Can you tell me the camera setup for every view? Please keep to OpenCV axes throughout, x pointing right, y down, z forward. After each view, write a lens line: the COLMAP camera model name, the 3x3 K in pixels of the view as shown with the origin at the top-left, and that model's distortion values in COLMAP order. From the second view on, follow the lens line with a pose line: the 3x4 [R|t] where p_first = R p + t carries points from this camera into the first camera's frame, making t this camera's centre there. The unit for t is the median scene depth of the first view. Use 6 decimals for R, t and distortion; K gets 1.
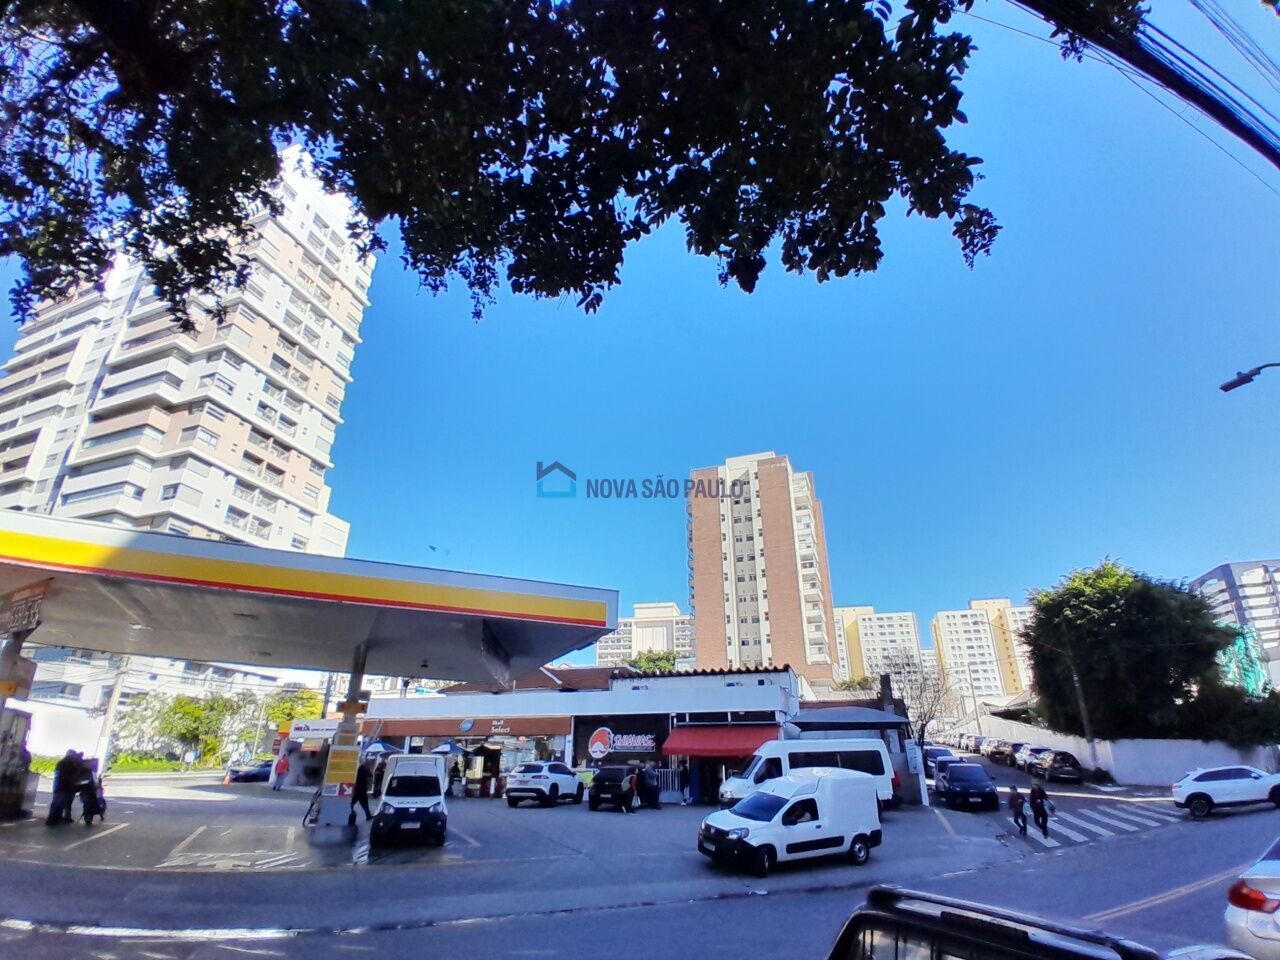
lens RADIAL K [[644.3, 0, 639.1], [0, 644.3, 493.3], [0, 0, 1]] dist [0.001103, -0.038696]
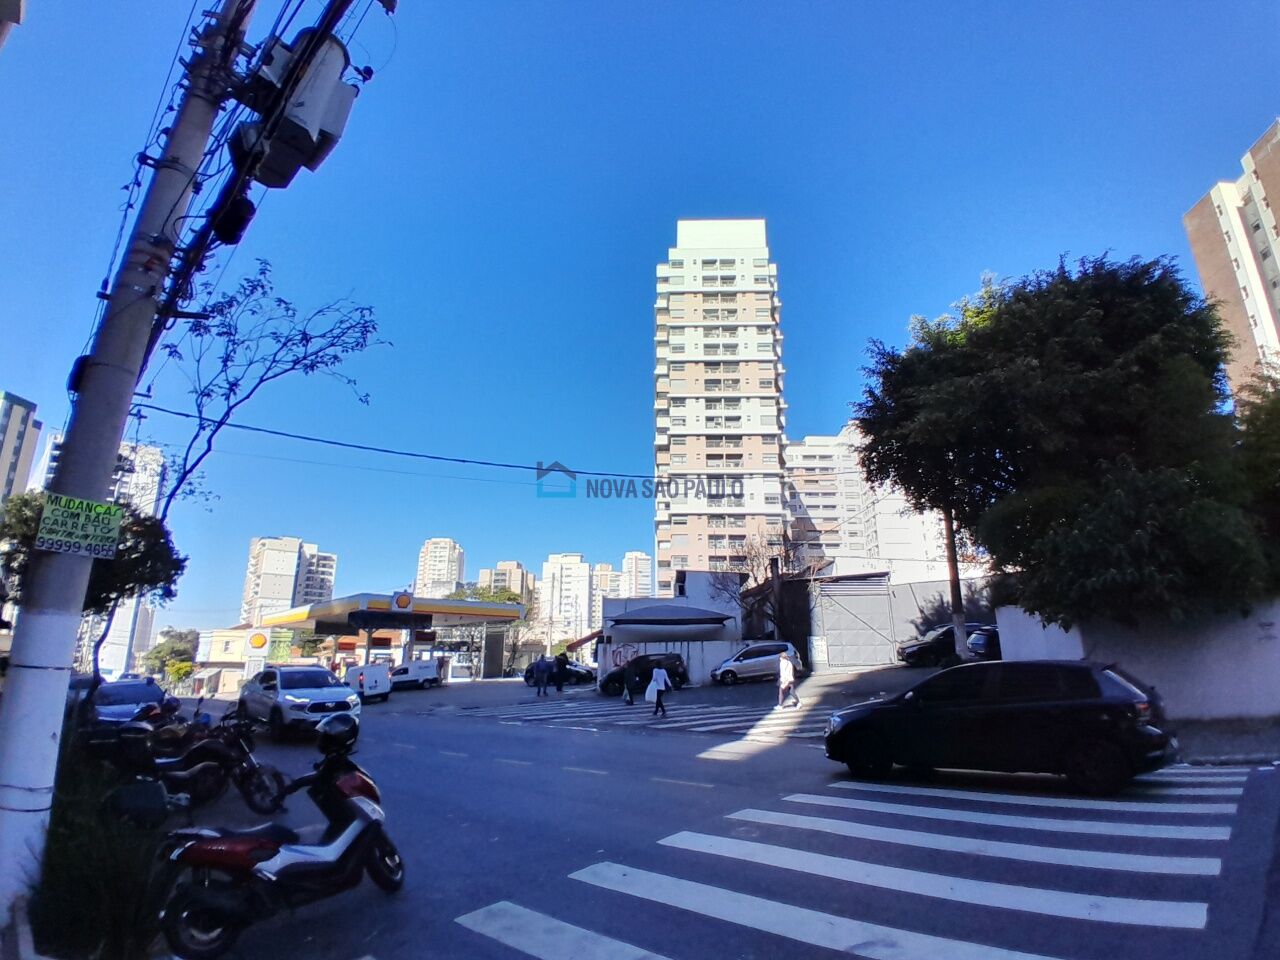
lens RADIAL K [[641.8, 0, 634.5], [0, 641.8, 483.7], [0, 0, 1]] dist [-0.001880, -0.039286]
pose [[0.309990, -0.269936, -0.911614, 0.614823], [0.390802, 0.910275, -0.136649, 0.121854], [0.866706, -0.313901, 0.387667, 0.261584]]
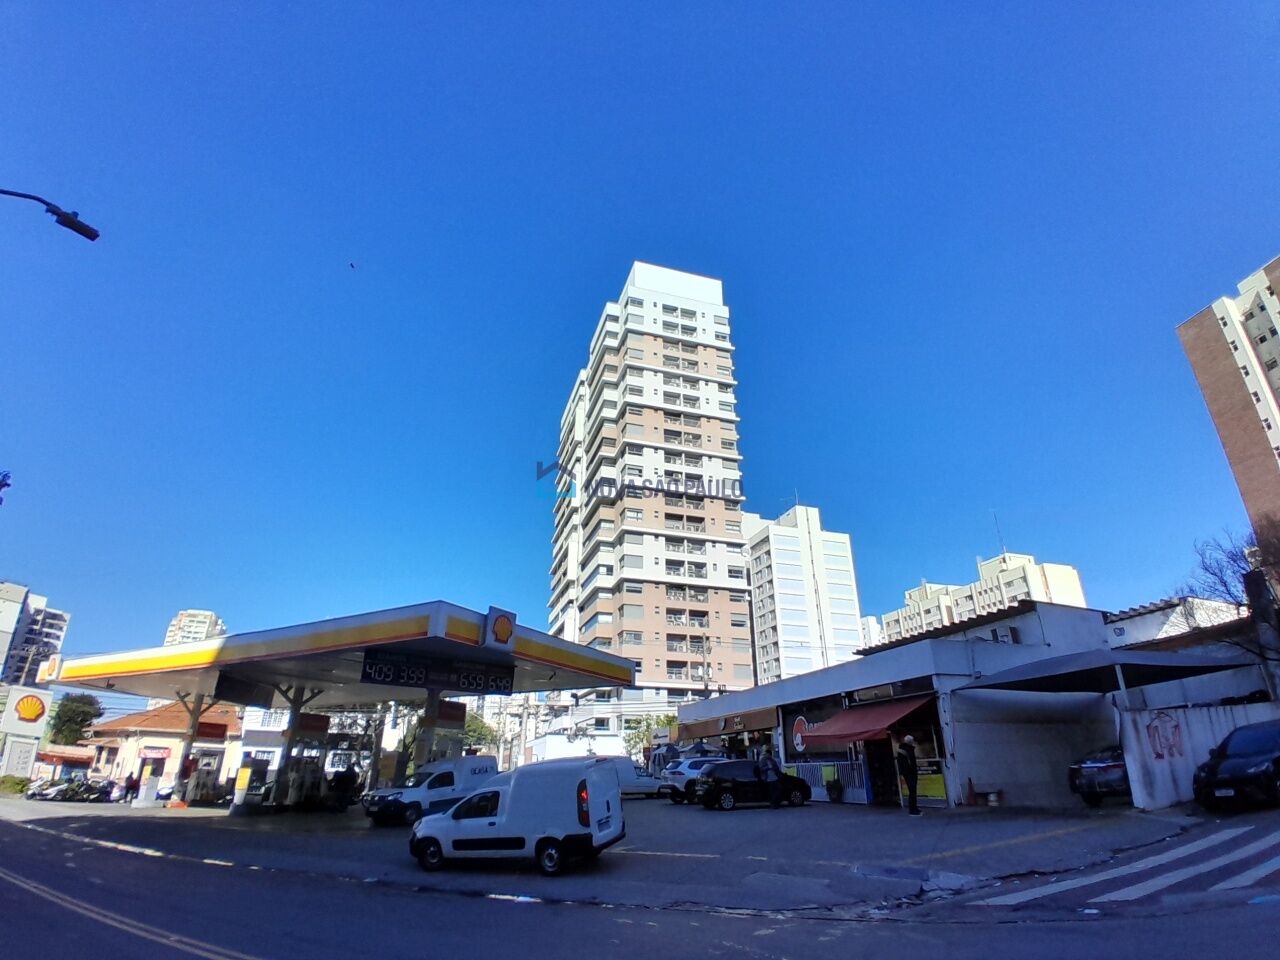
lens RADIAL K [[641.8, 0, 634.5], [0, 641.8, 483.7], [0, 0, 1]] dist [-0.001880, -0.039286]
pose [[0.594589, -0.342358, -0.727499, 0.256243], [0.329150, 0.929168, -0.168246, 0.065146], [0.733569, -0.139419, 0.665160, 0.136576]]
